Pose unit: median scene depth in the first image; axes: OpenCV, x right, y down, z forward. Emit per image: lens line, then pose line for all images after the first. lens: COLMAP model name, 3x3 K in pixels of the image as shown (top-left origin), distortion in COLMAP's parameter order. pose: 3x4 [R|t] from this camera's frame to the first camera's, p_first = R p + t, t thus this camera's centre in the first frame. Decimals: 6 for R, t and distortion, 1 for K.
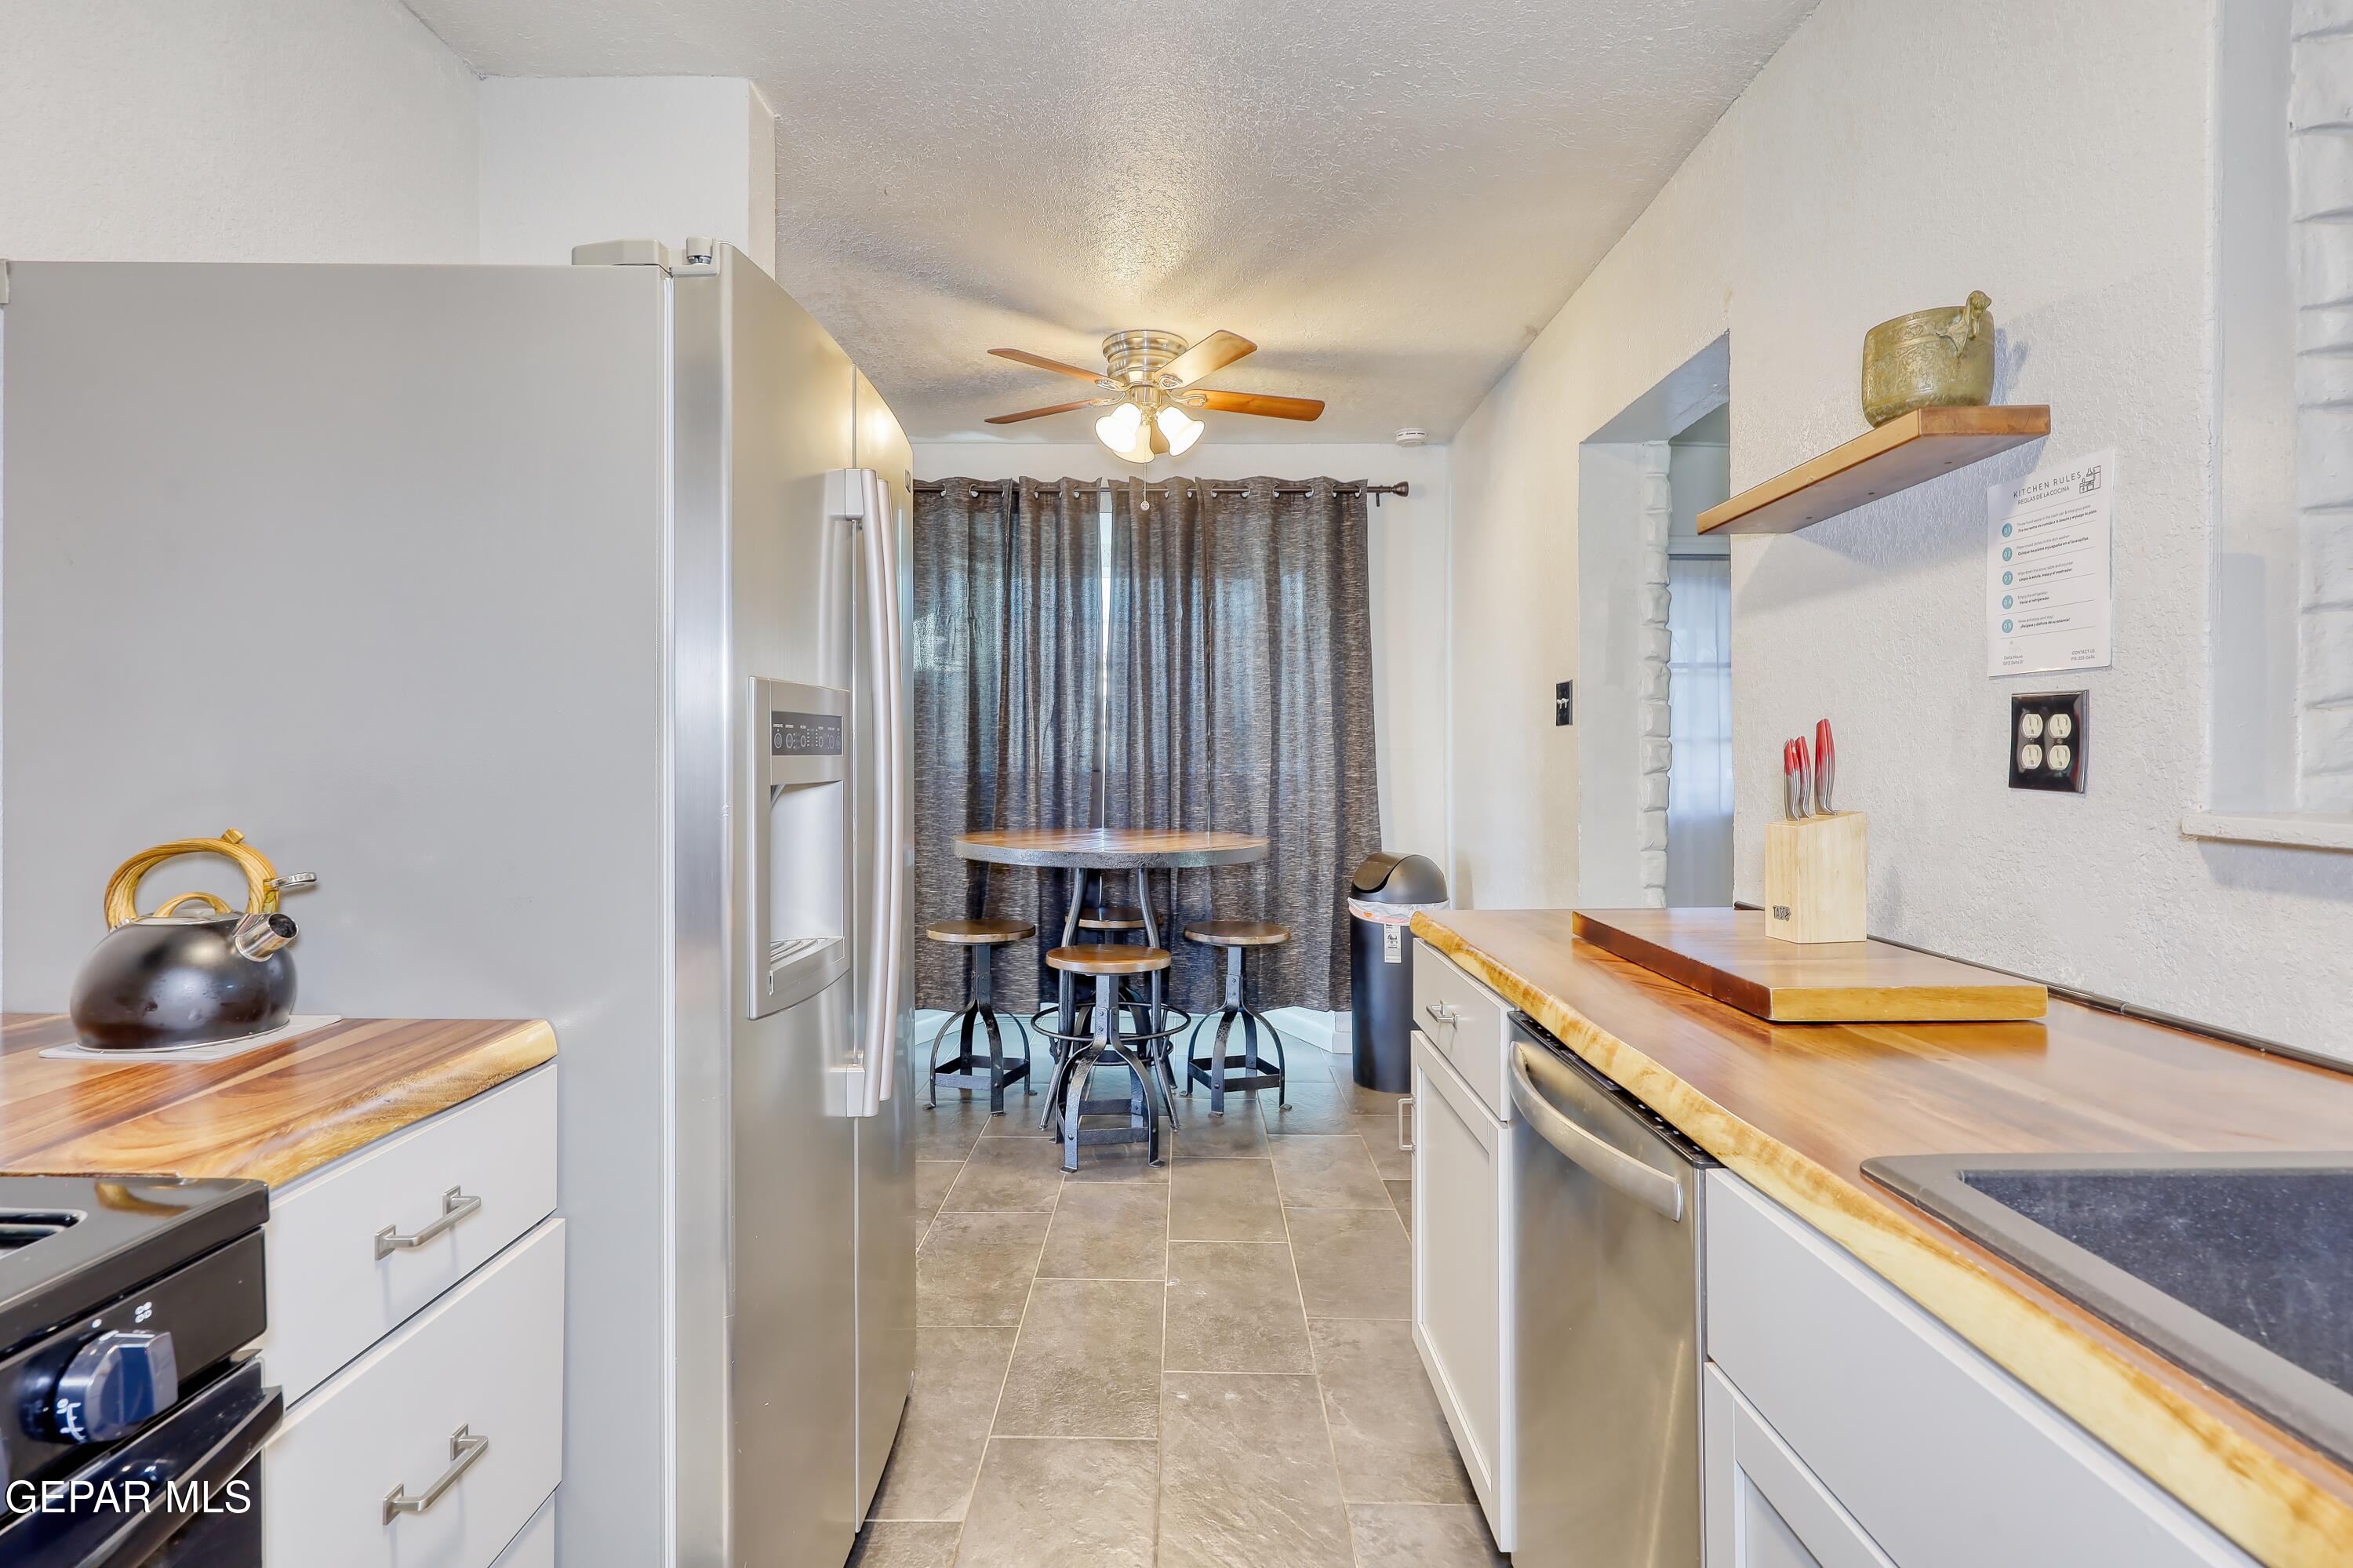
lens RADIAL K [[1114.5, 0, 1171.3], [0, 1114.5, 769.0], [0, 0, 1]] dist [-0.002219, 0.001410]
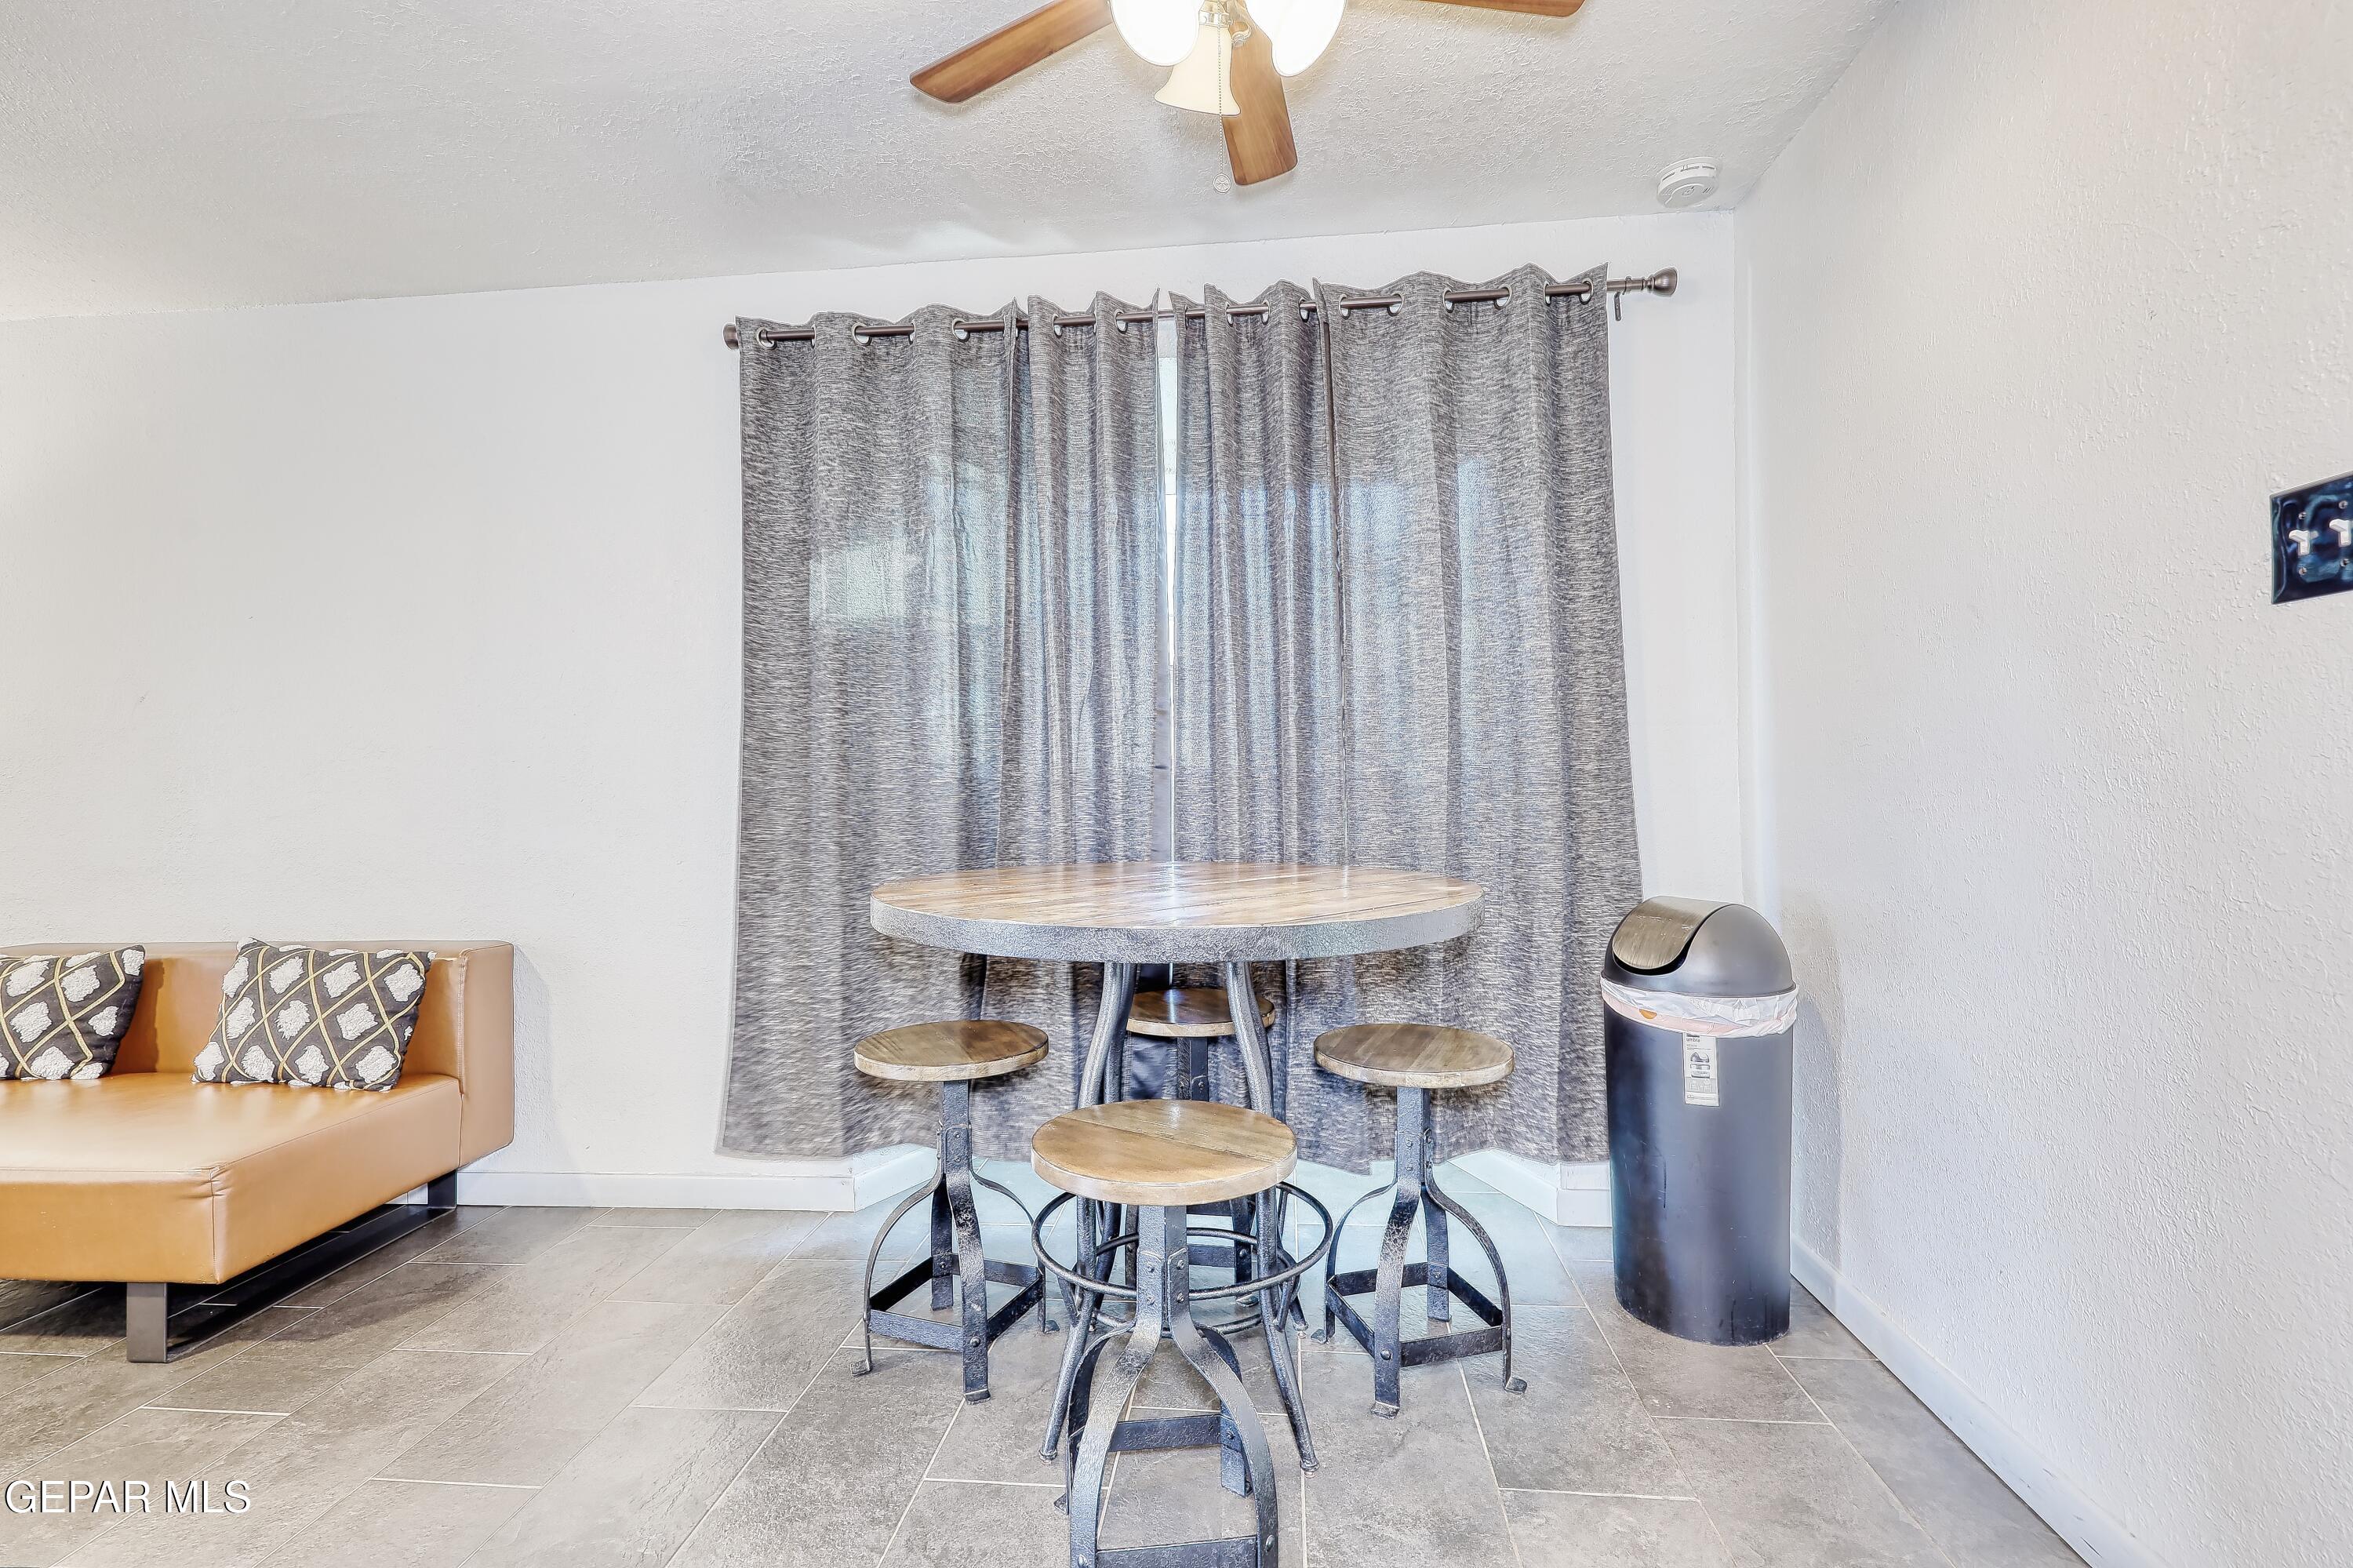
lens RADIAL K [[1086.3, 0, 1156.8], [0, 1086.3, 790.6], [0, 0, 1]] dist [-0.005110, -0.000137]
pose [[0.994564, -0.019055, -0.102367, -0.007817], [0.019245, 0.999814, 0.000867, 0.013553], [0.102331, -0.002833, 0.994746, 0.398924]]
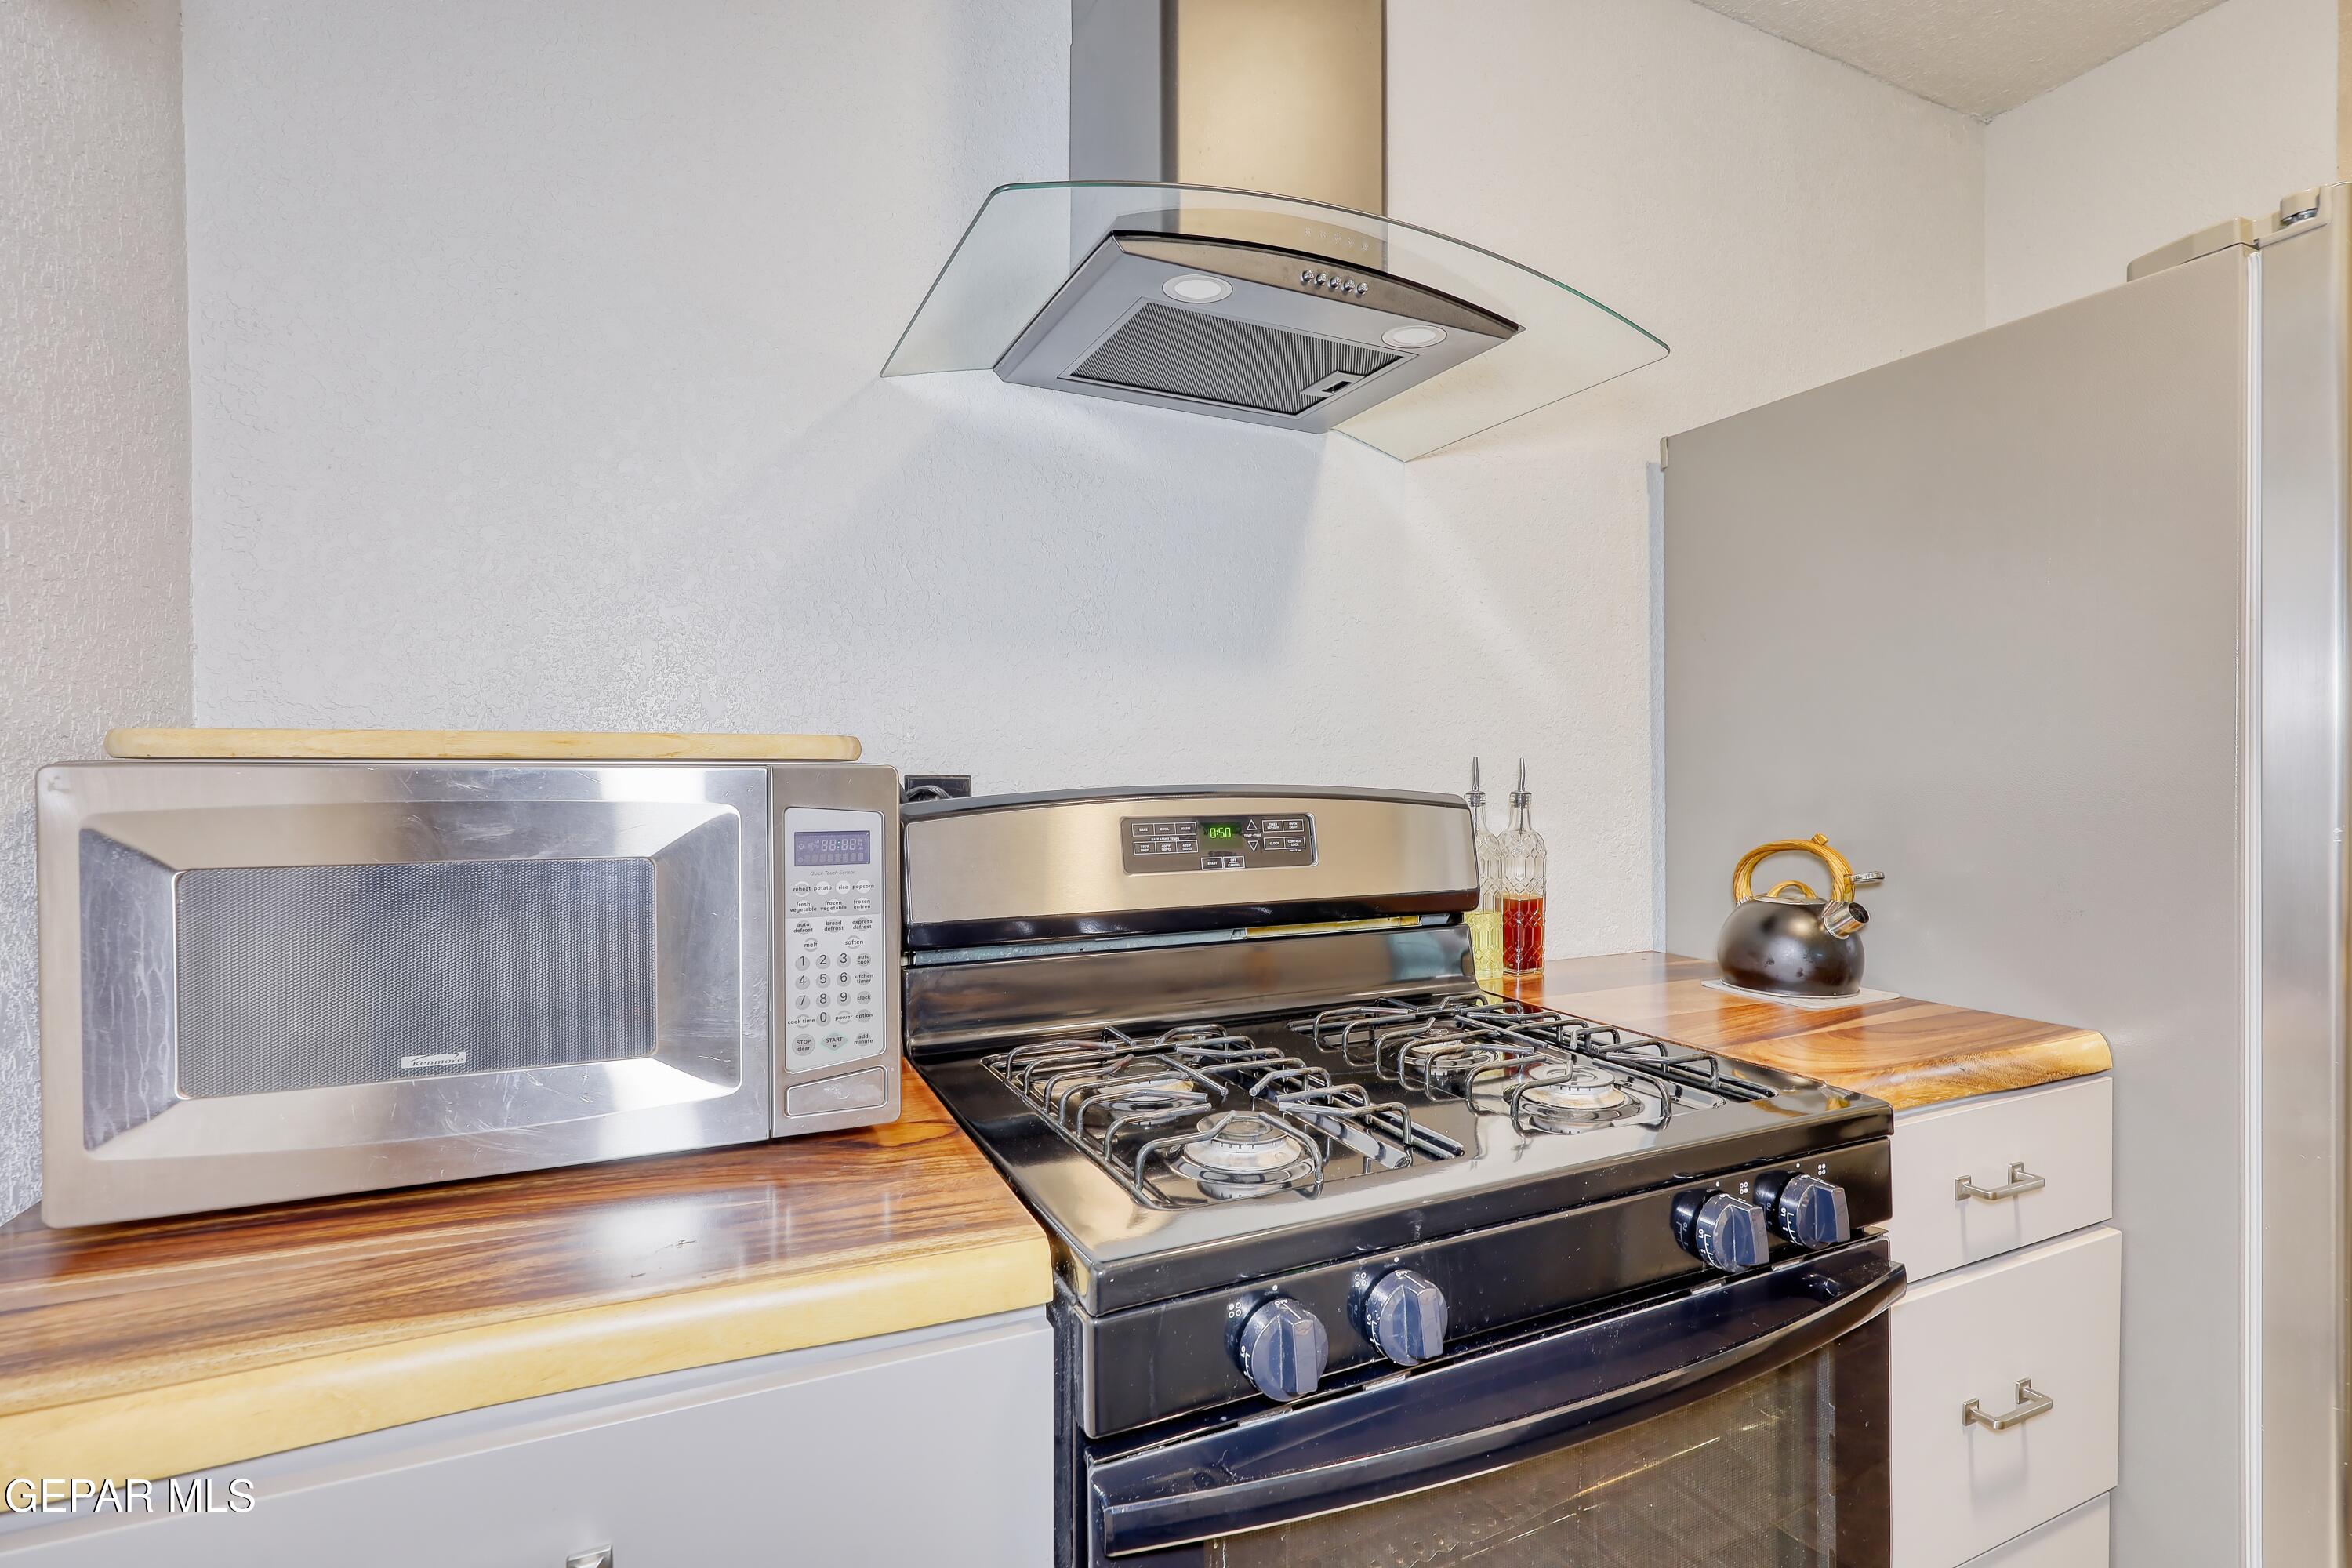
lens RADIAL K [[1114.0, 0, 1170.8], [0, 1114.0, 791.0], [0, 0, 1]] dist [-0.002219, 0.001410]
pose [[0.421305, 0.006319, -0.906897, 0.007887], [-0.002914, 0.999980, 0.005614, -0.000461], [0.906914, 0.000278, 0.421315, -0.227767]]
